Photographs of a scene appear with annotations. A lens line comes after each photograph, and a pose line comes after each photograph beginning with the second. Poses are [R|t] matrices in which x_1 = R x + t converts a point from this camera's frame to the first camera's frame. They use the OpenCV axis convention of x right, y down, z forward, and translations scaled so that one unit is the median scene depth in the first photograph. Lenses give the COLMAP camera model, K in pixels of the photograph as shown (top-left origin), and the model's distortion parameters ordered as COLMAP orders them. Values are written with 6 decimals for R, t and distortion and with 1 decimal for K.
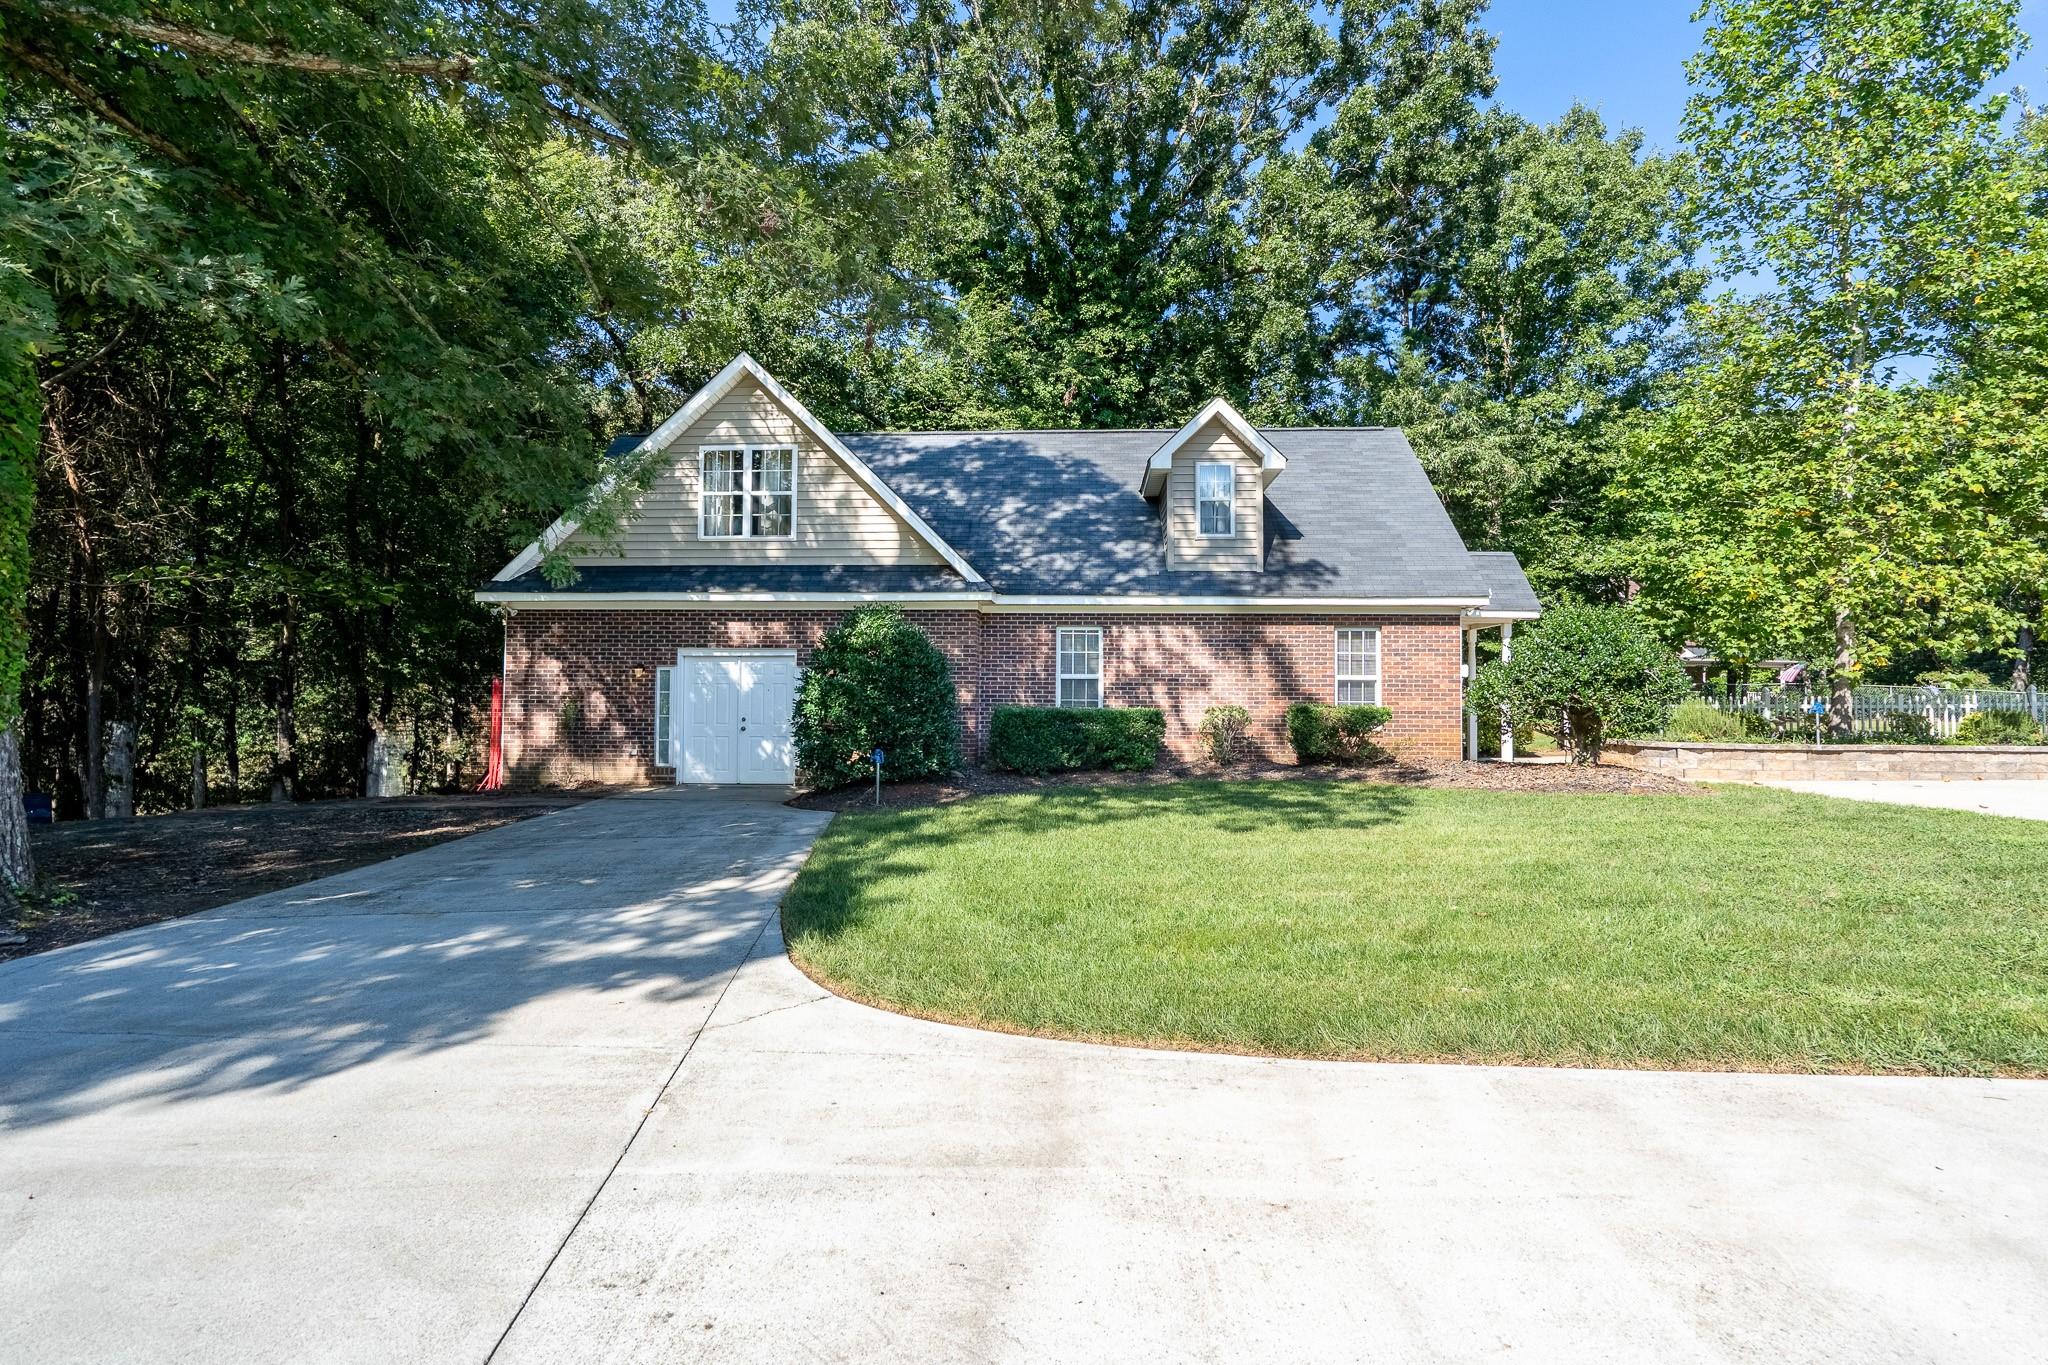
lens RADIAL K [[944.6, 0, 1024.0], [0, 944.6, 658.2], [0, 0, 1]] dist [-0.002250, 0.000035]
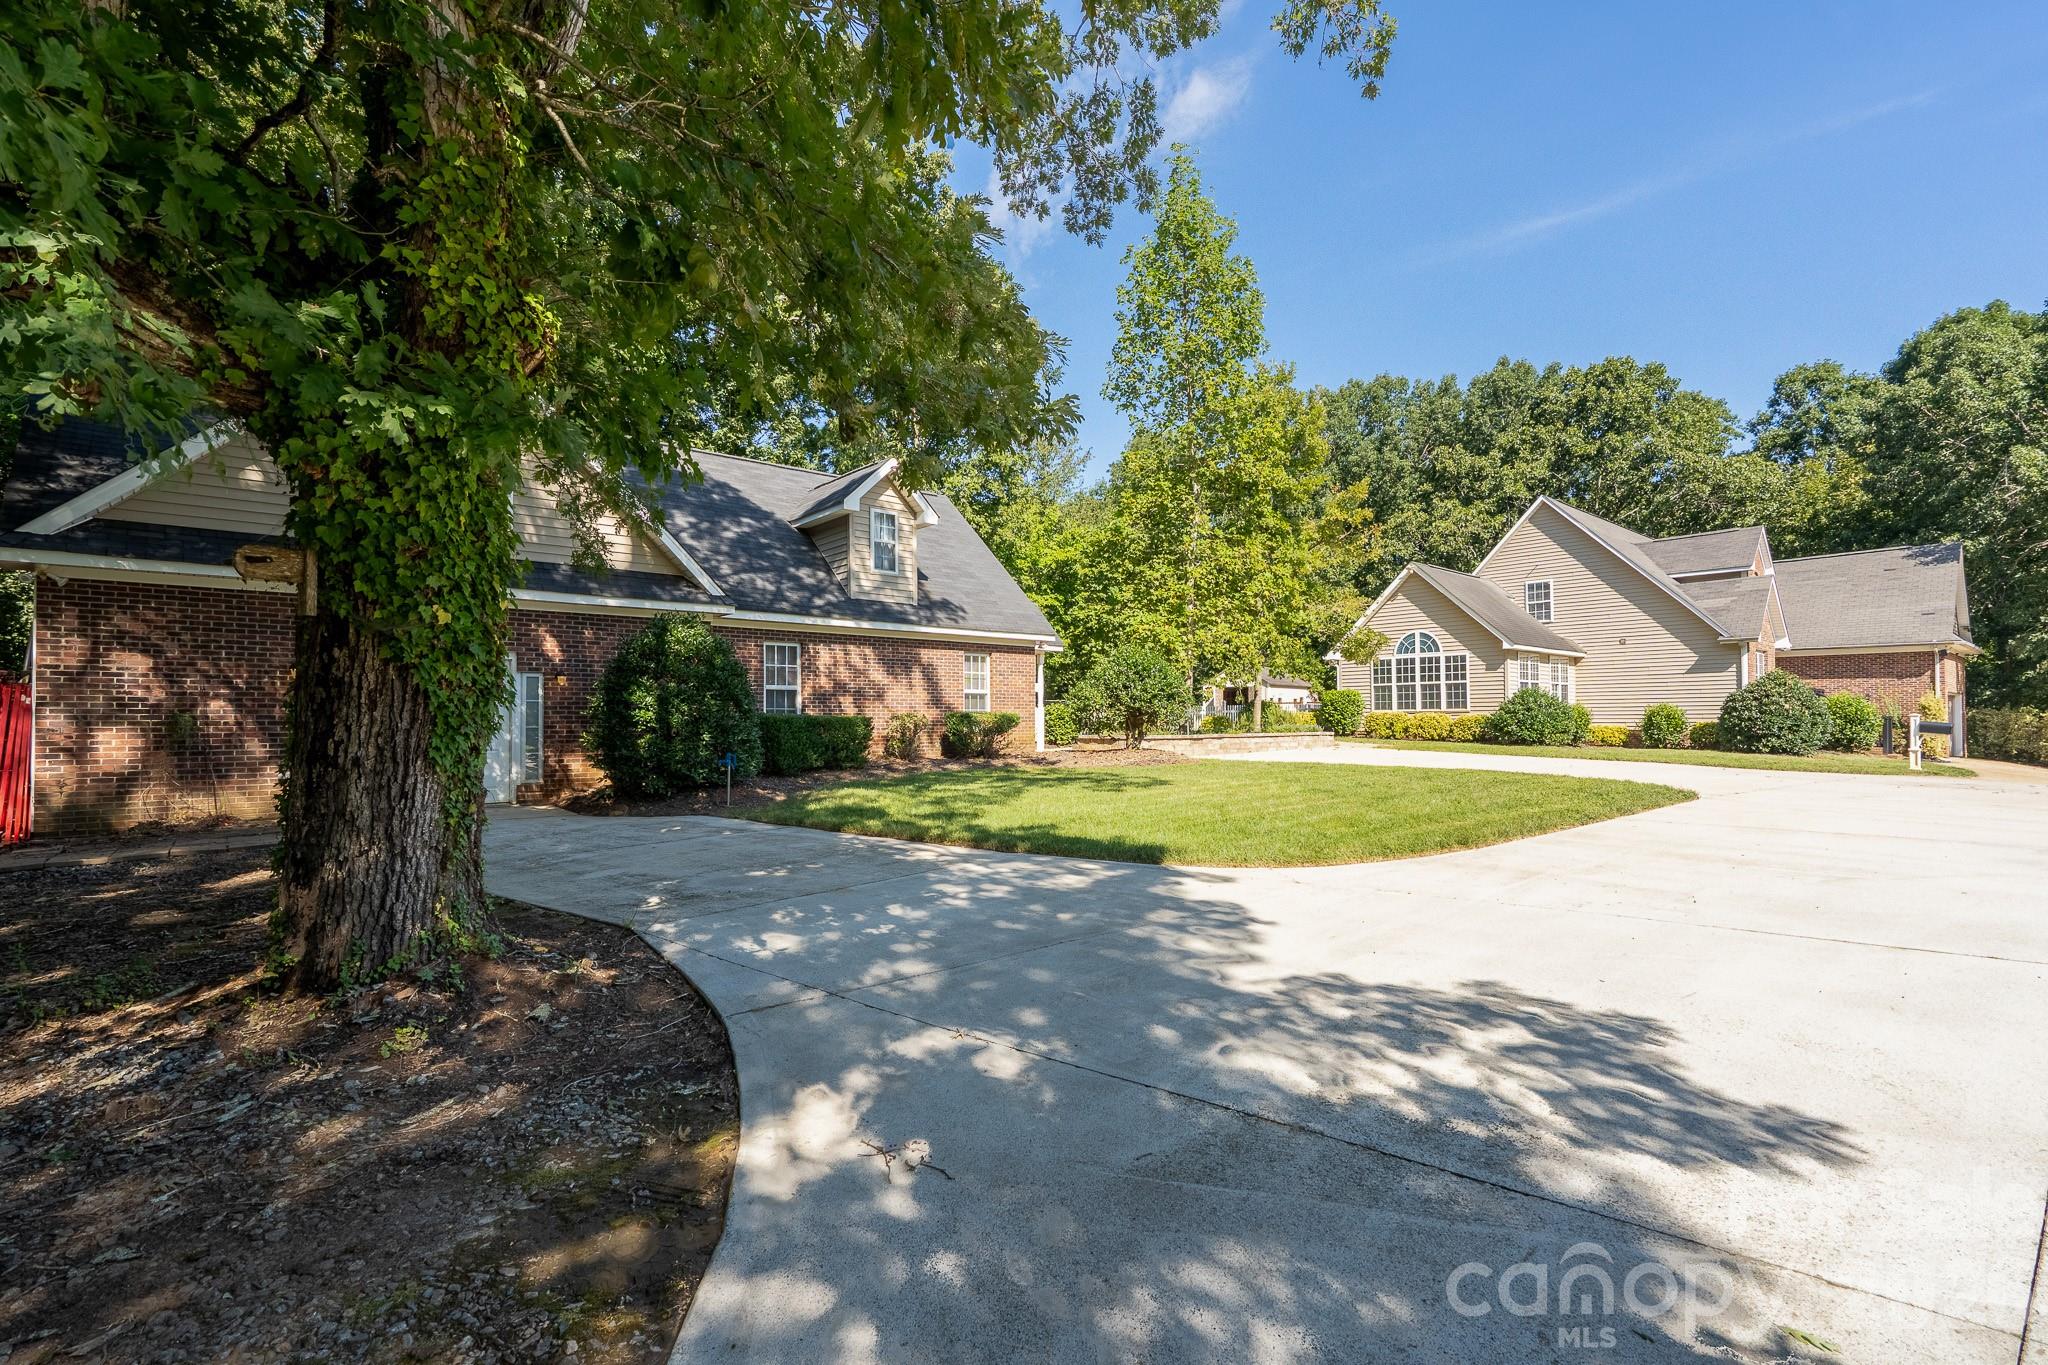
lens RADIAL K [[933.0, 0, 1015.4], [0, 933.0, 696.9], [0, 0, 1]] dist [-0.006820, 0.000441]
pose [[0.721733, 0.007965, 0.692126, -0.503436], [-0.023059, 0.999655, 0.012541, 0.009929], [-0.691787, -0.025010, 0.721668, 0.027387]]
